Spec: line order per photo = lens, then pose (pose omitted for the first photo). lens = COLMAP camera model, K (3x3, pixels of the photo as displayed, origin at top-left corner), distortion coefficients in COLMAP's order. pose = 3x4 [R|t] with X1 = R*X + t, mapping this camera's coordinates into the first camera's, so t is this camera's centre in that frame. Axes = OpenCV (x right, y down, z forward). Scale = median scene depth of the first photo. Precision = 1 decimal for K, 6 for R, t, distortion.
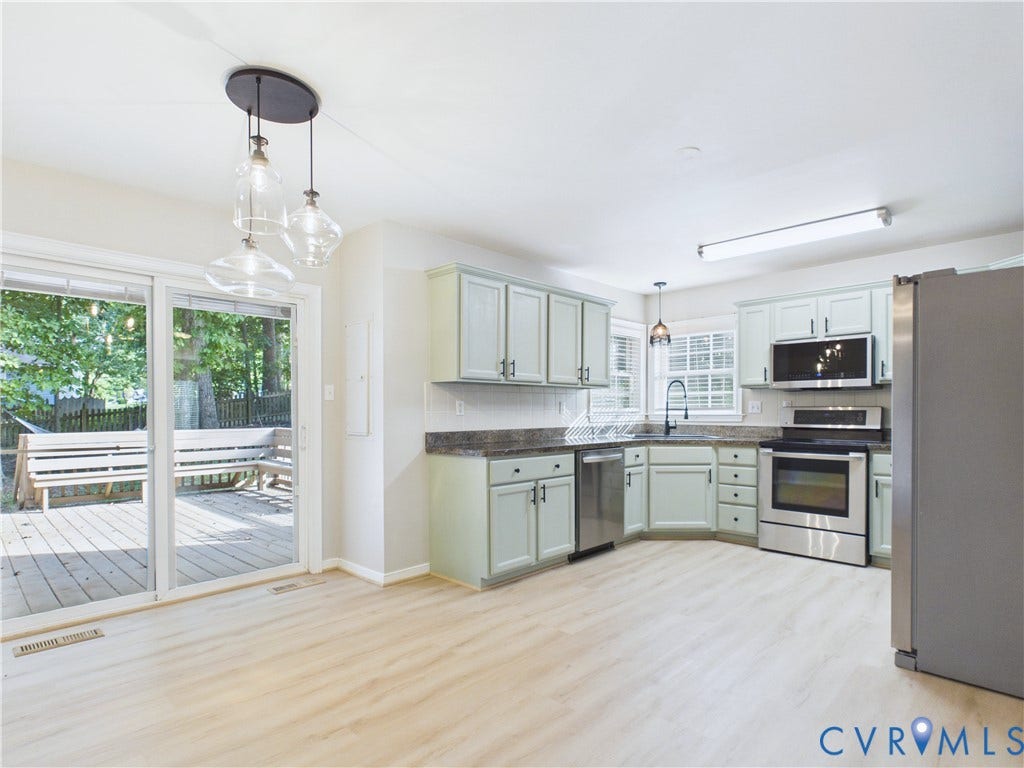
lens RADIAL K [[544.9, 0, 511.3], [0, 544.9, 413.7], [0, 0, 1]] dist [-0.001513, -0.000476]
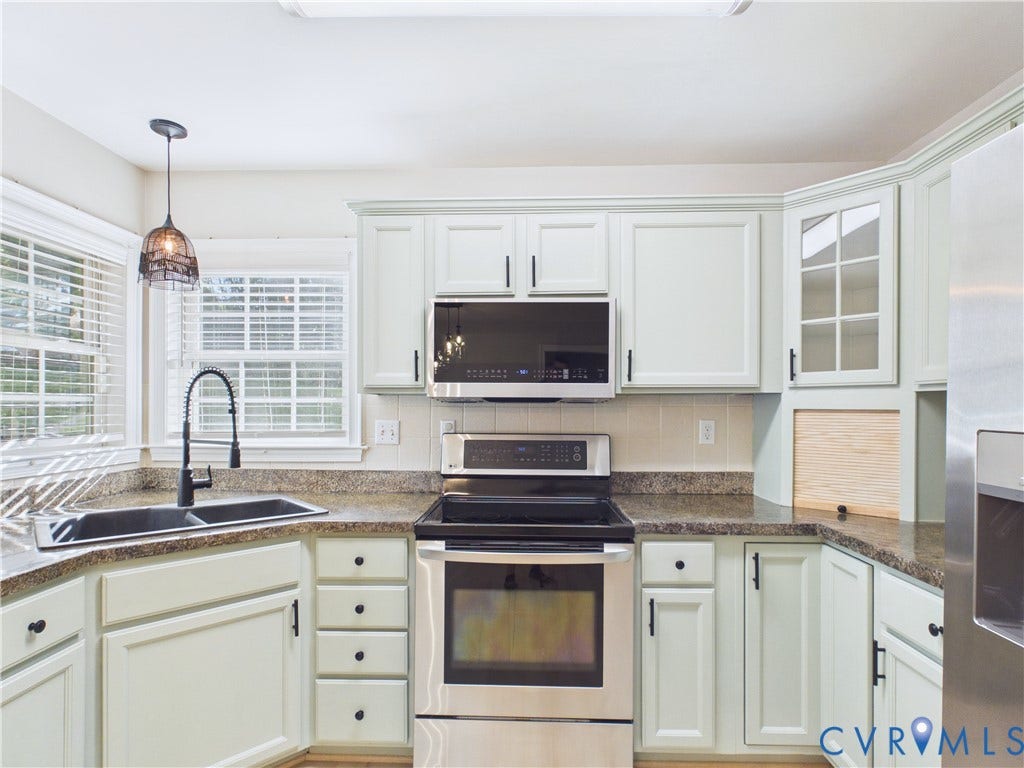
lens RADIAL K [[544.9, 0, 511.3], [0, 544.9, 413.7], [0, 0, 1]] dist [-0.001513, -0.000476]
pose [[0.743653, -0.002150, 0.668563, 0.216525], [-0.002987, 0.999974, 0.006538, -0.034598], [-0.668559, -0.006859, 0.743627, 0.599434]]
